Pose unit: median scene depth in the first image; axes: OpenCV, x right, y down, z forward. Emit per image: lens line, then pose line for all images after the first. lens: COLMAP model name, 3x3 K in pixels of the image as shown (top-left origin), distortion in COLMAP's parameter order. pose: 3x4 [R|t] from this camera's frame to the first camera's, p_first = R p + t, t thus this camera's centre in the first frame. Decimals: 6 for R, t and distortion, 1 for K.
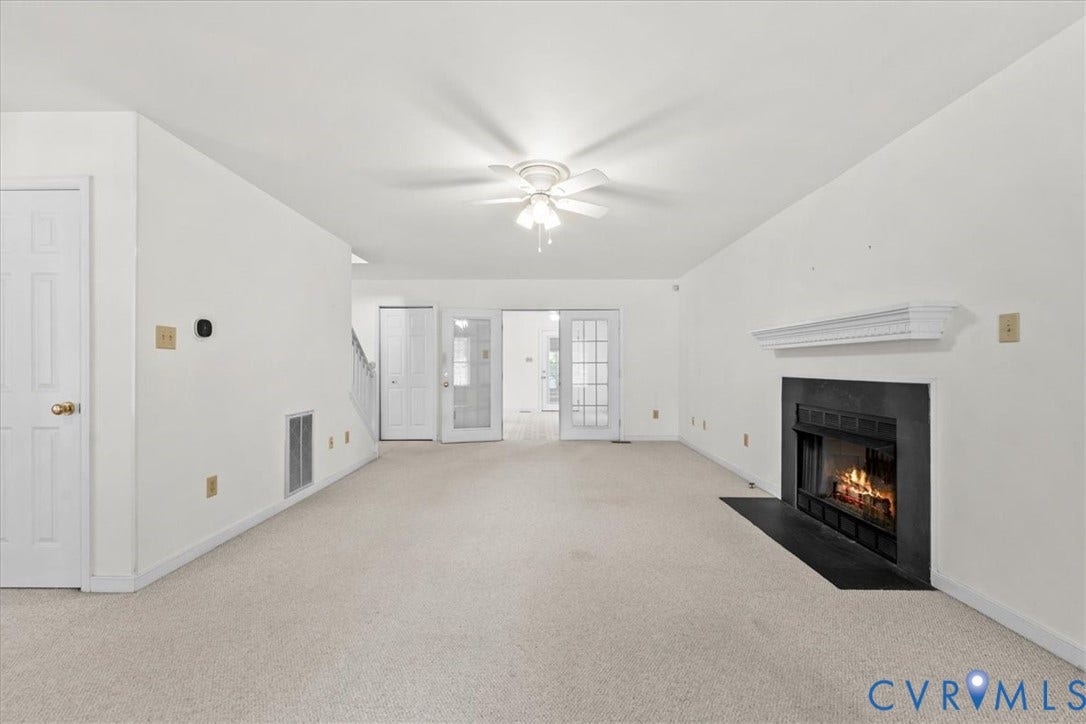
lens RADIAL K [[428.1, 0, 543.0], [0, 428.1, 362.0], [0, 0, 1]] dist [-0.000304, -0.000169]
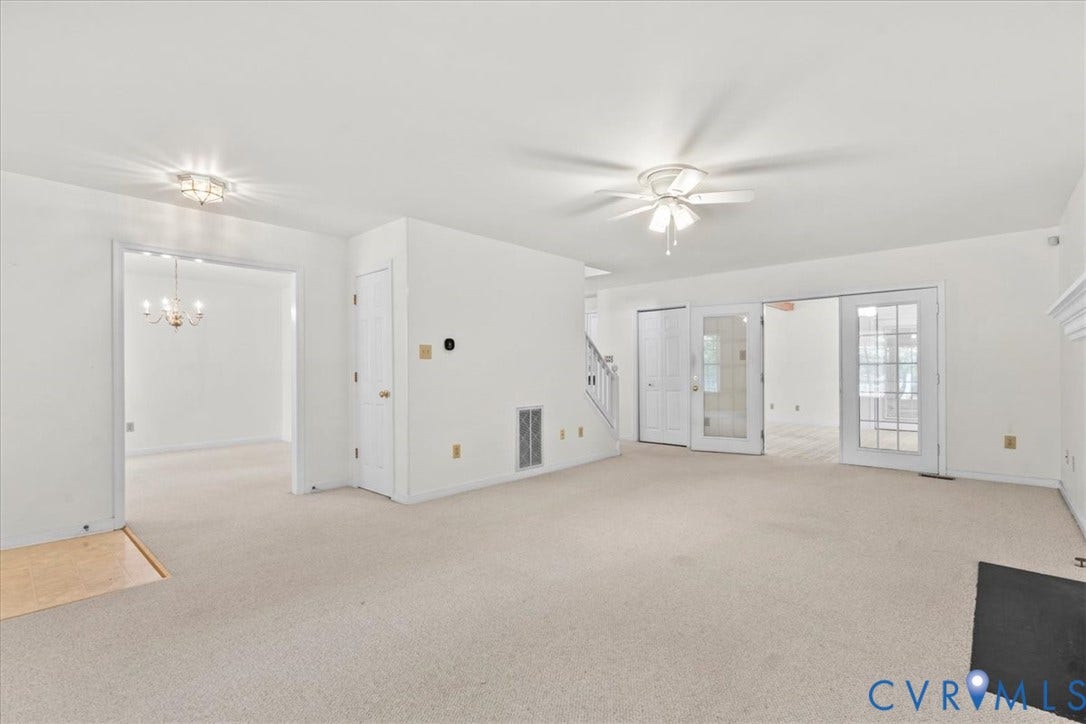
lens RADIAL K [[492.0, 0, 547.5], [0, 492.0, 367.6], [0, 0, 1]] dist [0.001205, -0.000034]
pose [[0.744121, -0.005257, -0.668024, 0.402359], [0.010068, 0.999944, 0.003346, -0.000061], [0.667969, -0.009215, 0.744132, -0.032369]]
